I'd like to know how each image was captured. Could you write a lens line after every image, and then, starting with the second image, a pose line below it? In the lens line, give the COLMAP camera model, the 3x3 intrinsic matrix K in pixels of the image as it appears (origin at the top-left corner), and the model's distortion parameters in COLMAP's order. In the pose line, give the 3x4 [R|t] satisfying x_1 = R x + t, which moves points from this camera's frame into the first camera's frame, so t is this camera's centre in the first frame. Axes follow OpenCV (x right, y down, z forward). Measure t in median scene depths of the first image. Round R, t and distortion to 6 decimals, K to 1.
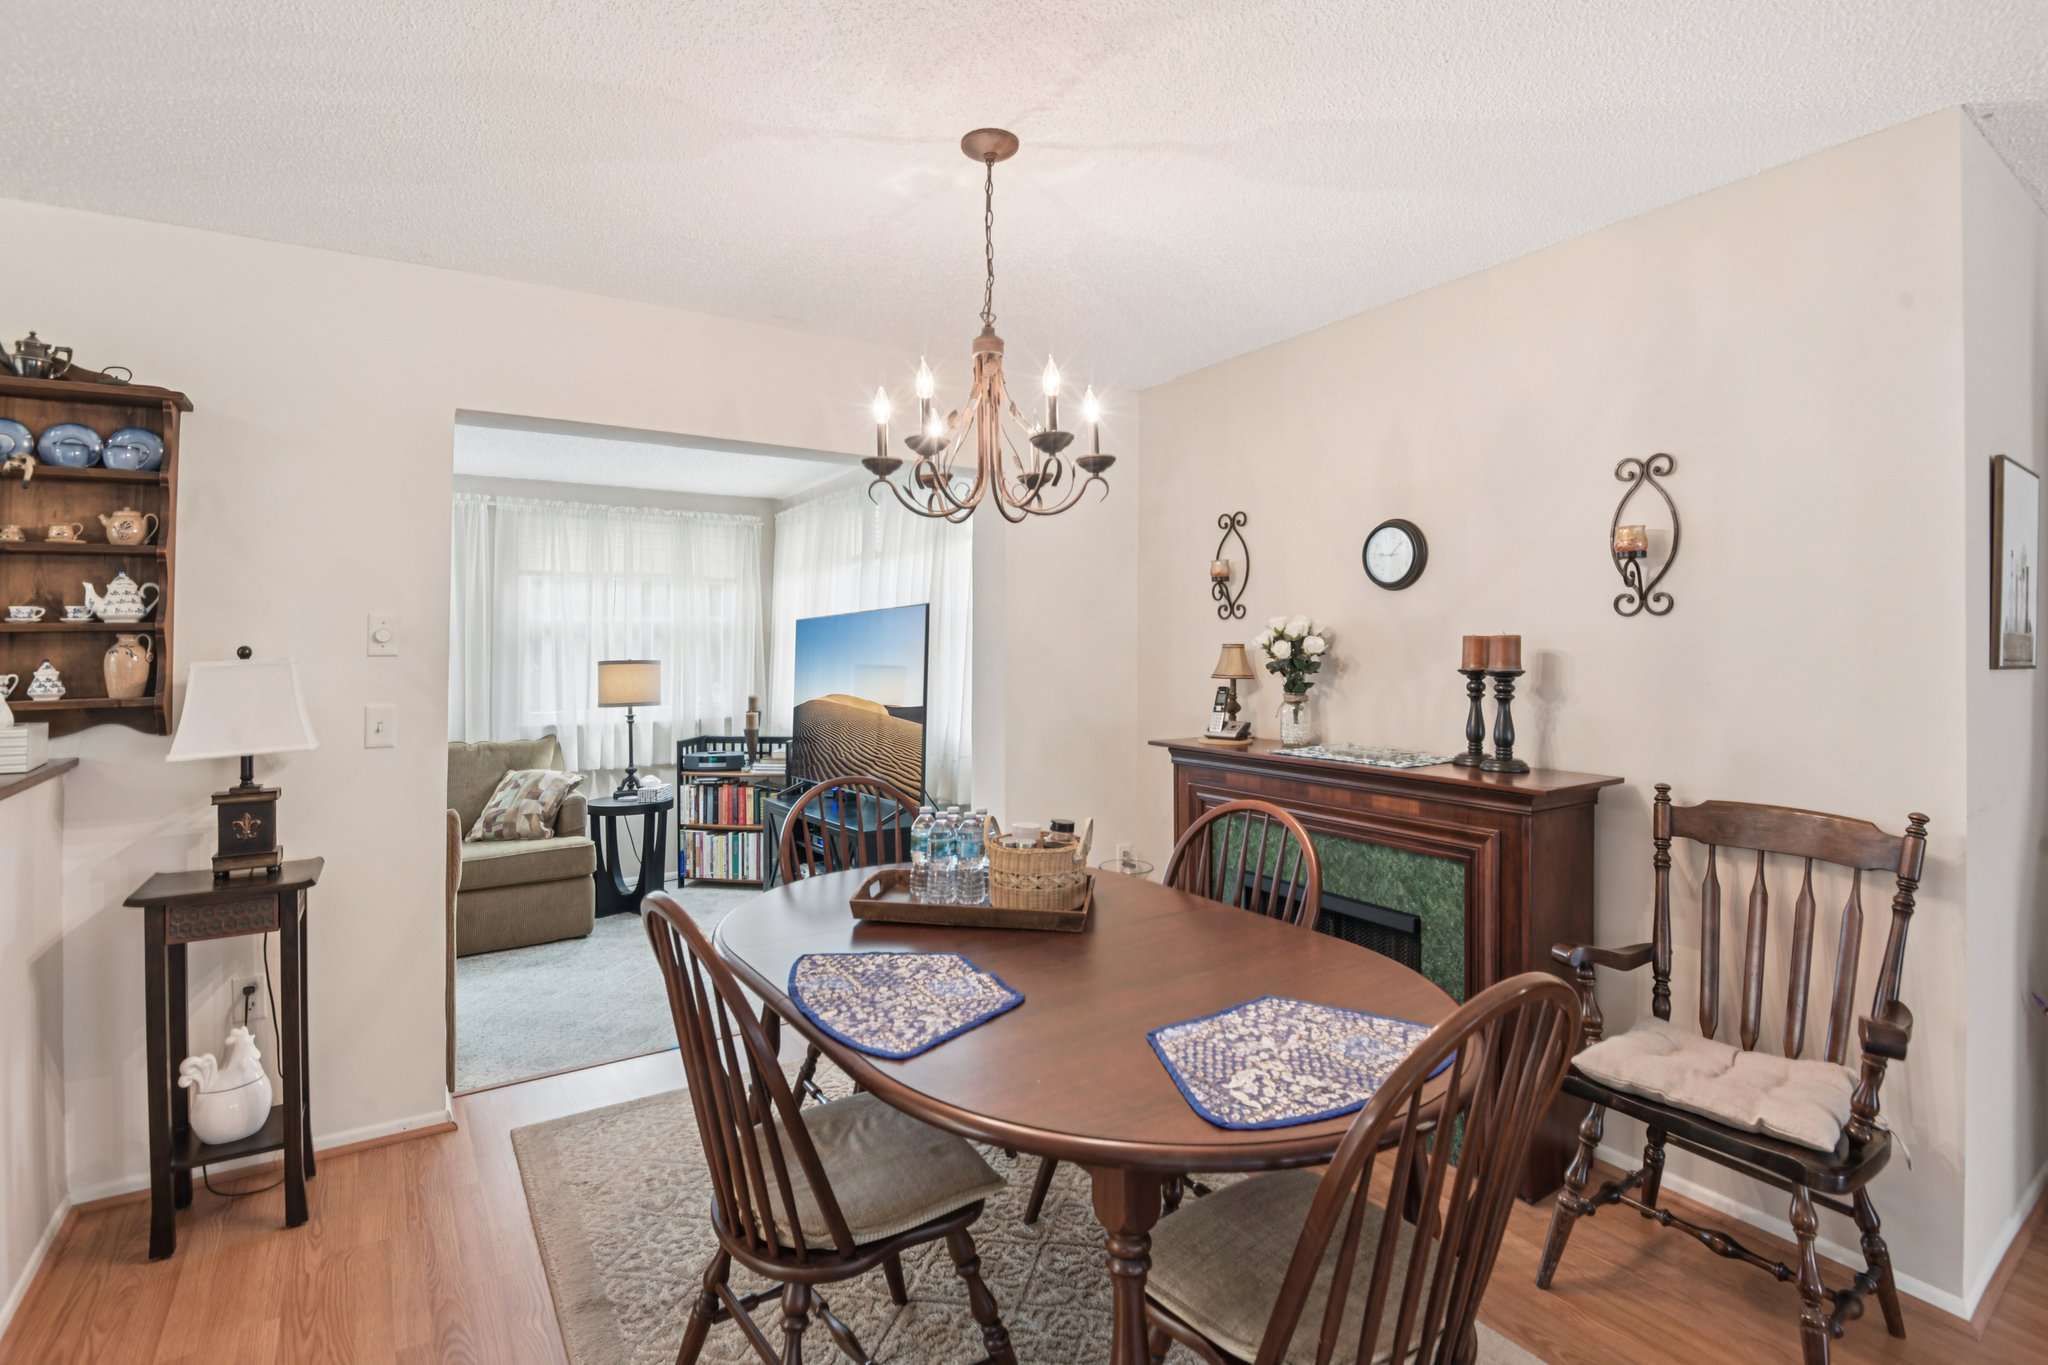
lens RADIAL K [[954.6, 0, 998.1], [0, 954.6, 630.9], [0, 0, 1]] dist [-0.026432, -0.007618]
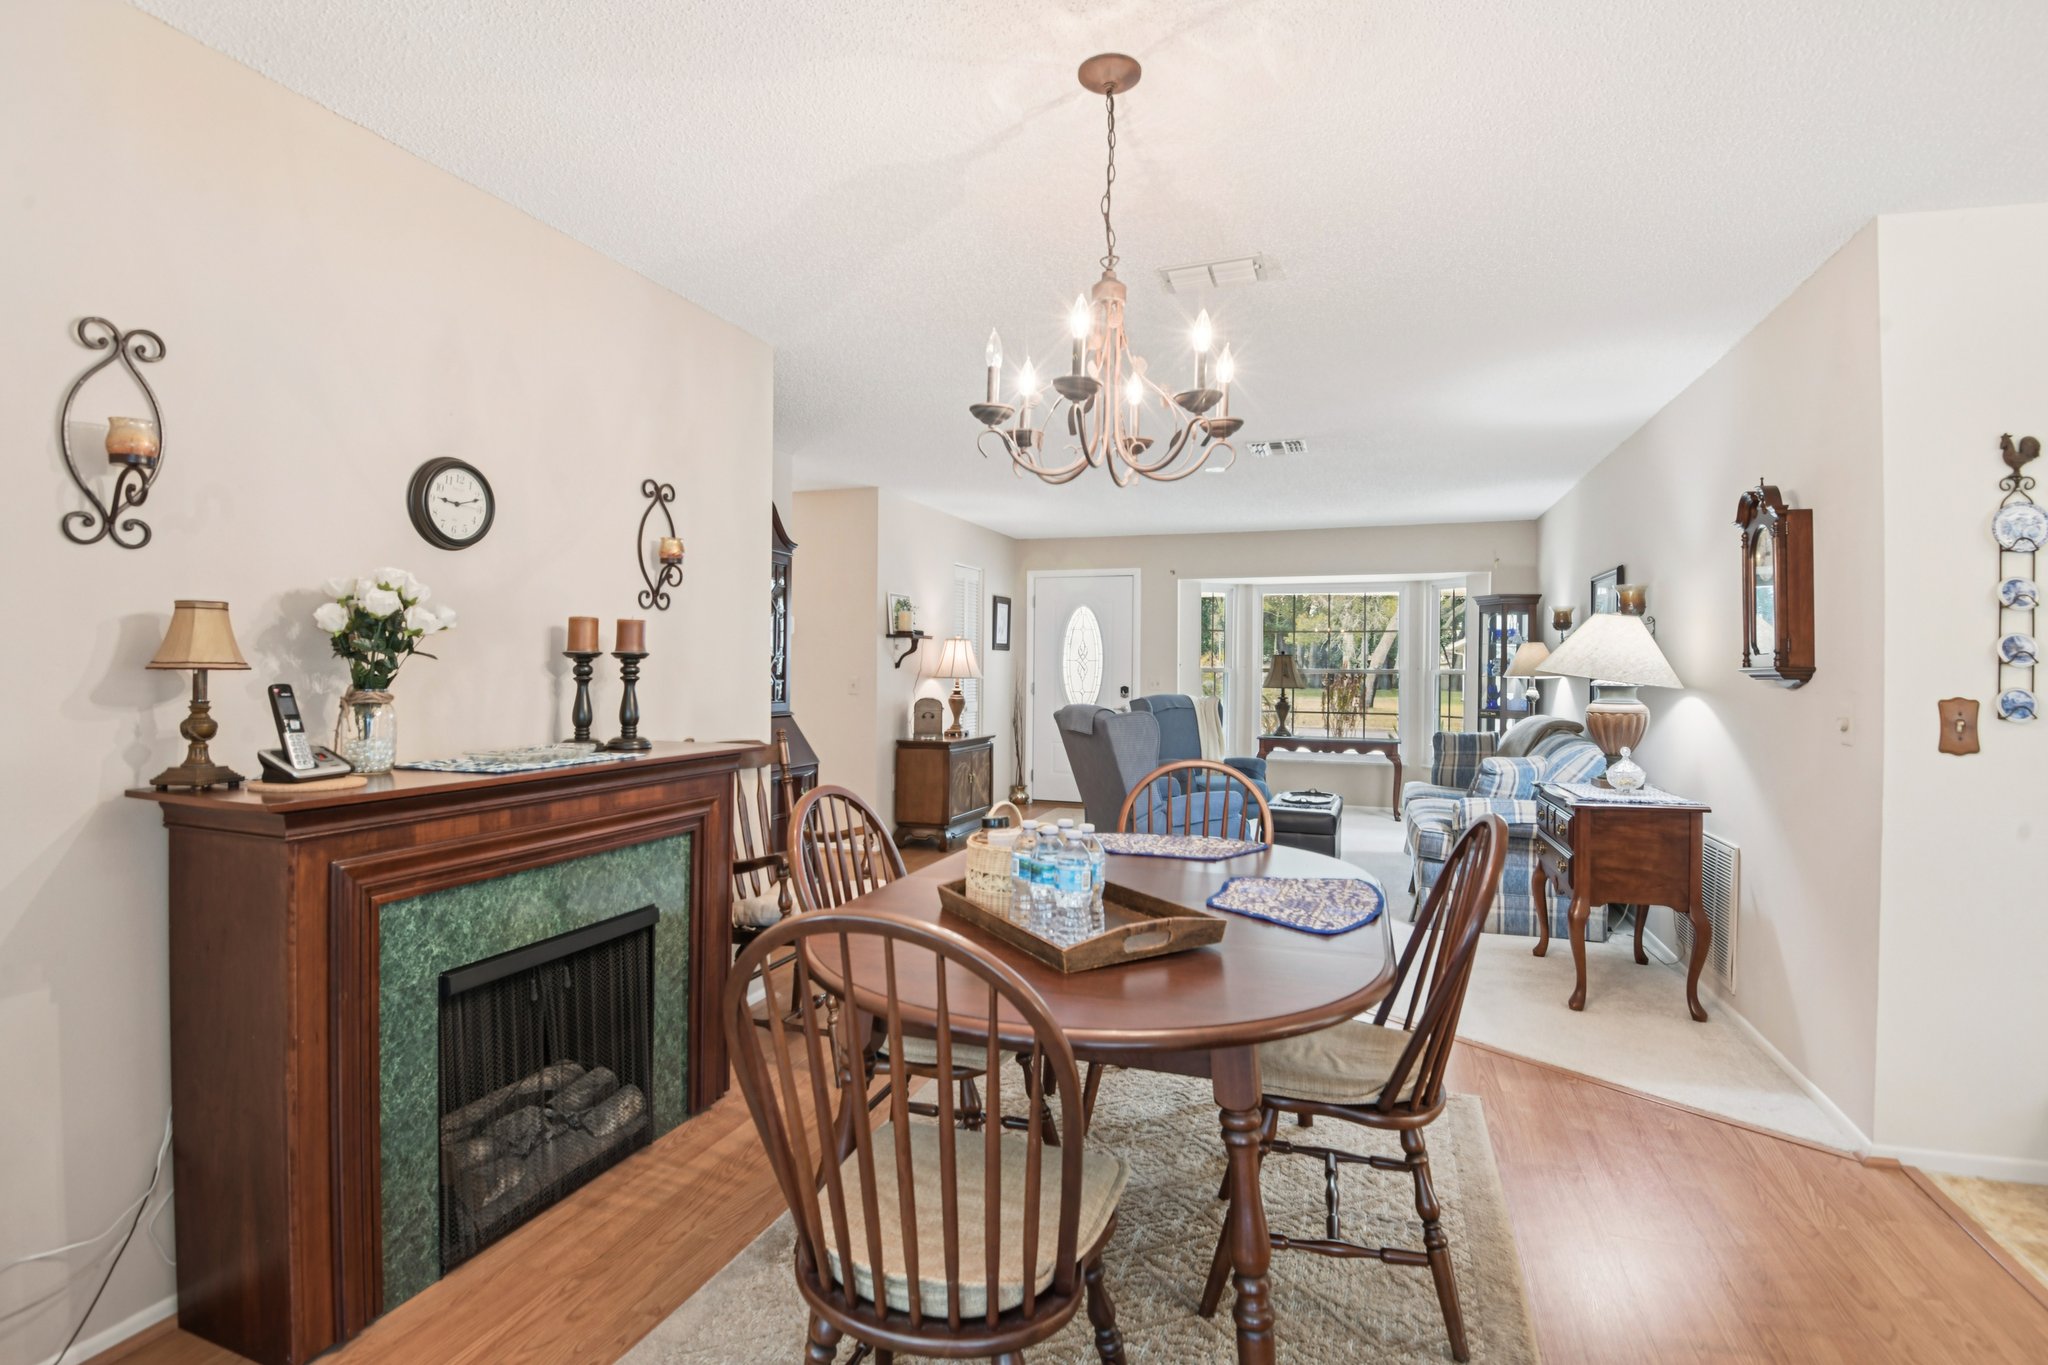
lens RADIAL K [[999.3, 0, 1013.3], [0, 999.3, 644.6], [0, 0, 1]] dist [-0.028717, -0.005424]
pose [[-0.601368, 0.018082, 0.798768, -0.604027], [-0.019369, 0.999120, -0.037200, 0.065819], [-0.798738, -0.037842, -0.600488, 1.335453]]
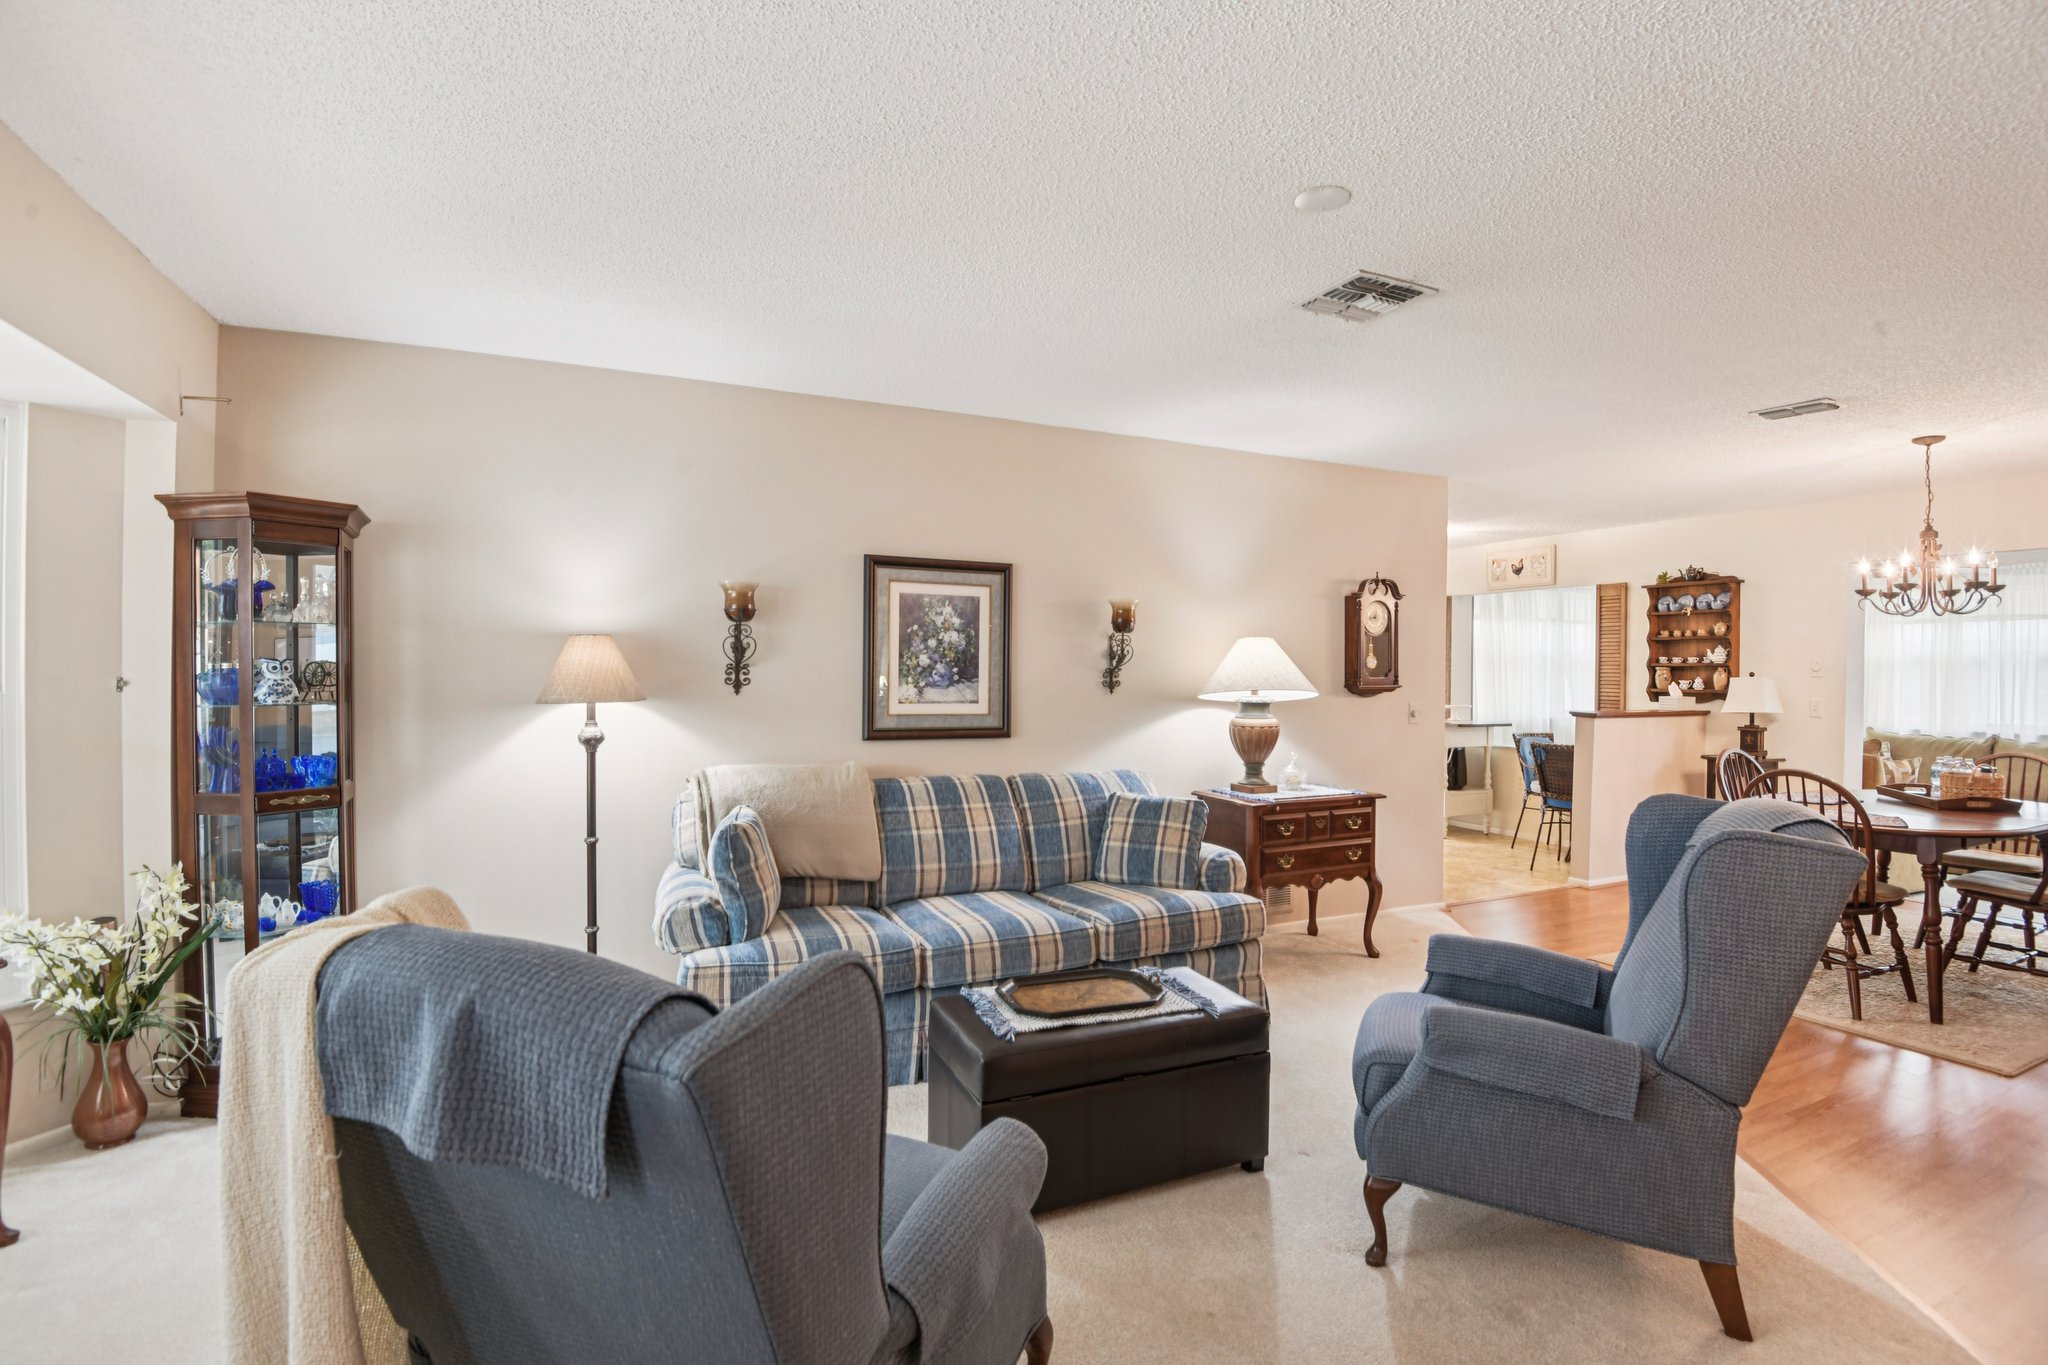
lens RADIAL K [[954.6, 0, 1018.5], [0, 954.6, 675.0], [0, 0, 1]] dist [-0.026432, -0.007618]
pose [[-0.144621, 0.012123, -0.989413, 1.866949], [0.007507, 0.999910, 0.011154, -0.017379], [0.989459, -0.005814, -0.144699, -0.589184]]
